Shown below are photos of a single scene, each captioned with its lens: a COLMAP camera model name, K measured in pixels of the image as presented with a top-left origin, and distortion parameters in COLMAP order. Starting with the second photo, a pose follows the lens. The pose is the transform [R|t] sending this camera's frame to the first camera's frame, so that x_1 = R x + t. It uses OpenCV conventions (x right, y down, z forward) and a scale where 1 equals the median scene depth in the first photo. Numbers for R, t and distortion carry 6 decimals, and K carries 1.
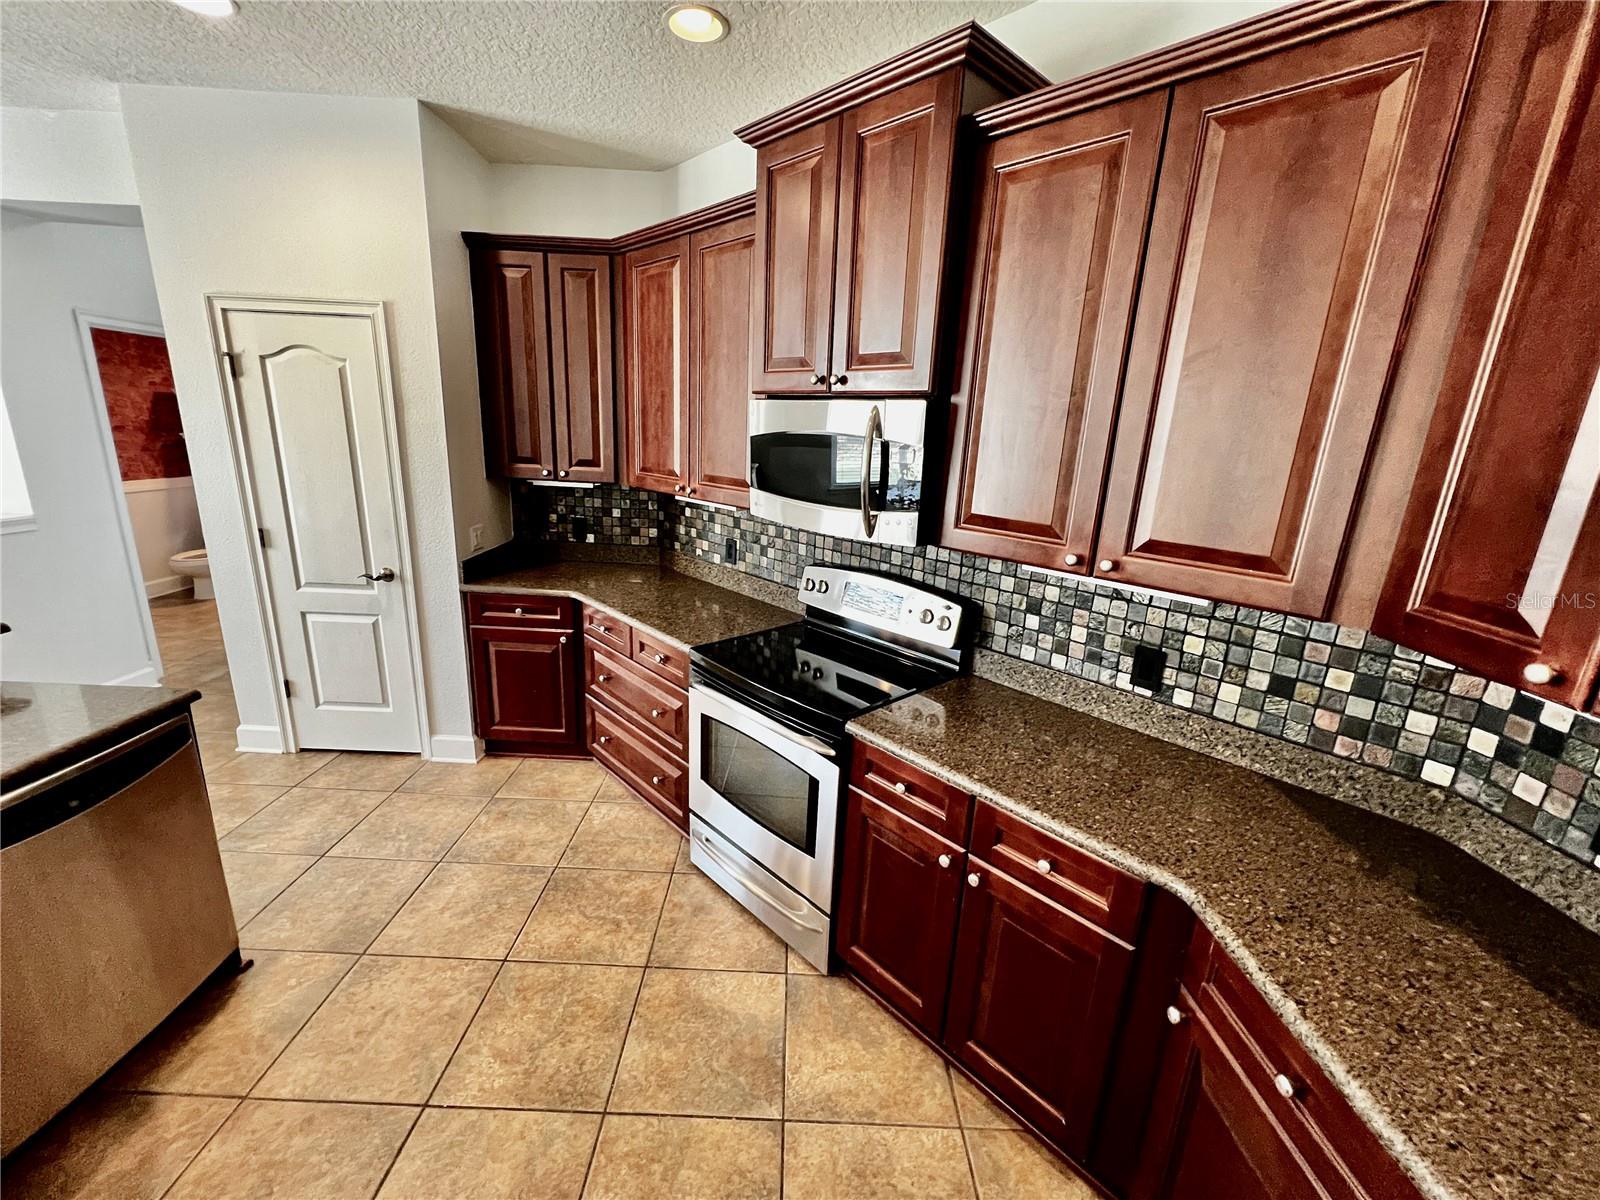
lens RADIAL K [[645.2, 0, 797.3], [0, 645.2, 596.2], [0, 0, 1]] dist [-0.001926, -0.000584]
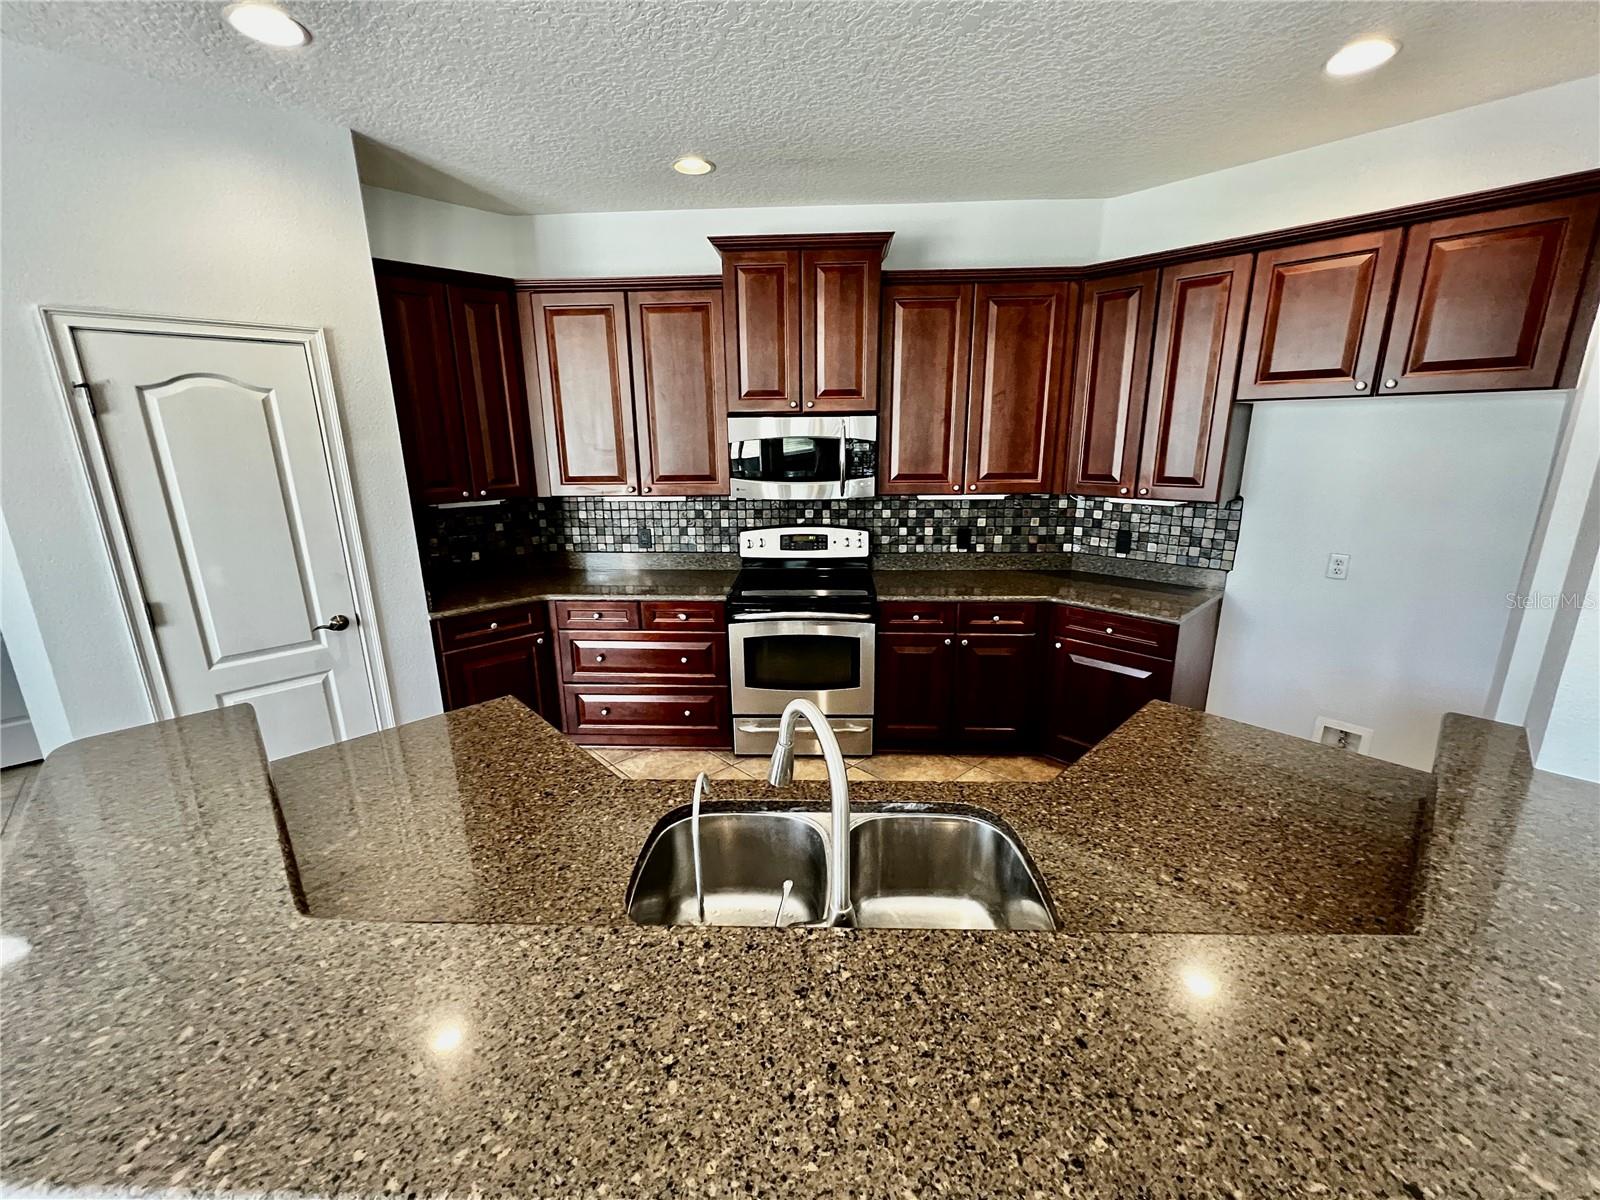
lens RADIAL K [[638.9, 0, 799.1], [0, 638.9, 594.7], [0, 0, 1]] dist [-0.000710, -0.000266]
pose [[0.715956, -0.223817, 0.661296, -1.103544], [0.220240, 0.971259, 0.090281, -0.014949], [-0.662496, 0.081007, 0.744672, -0.159149]]
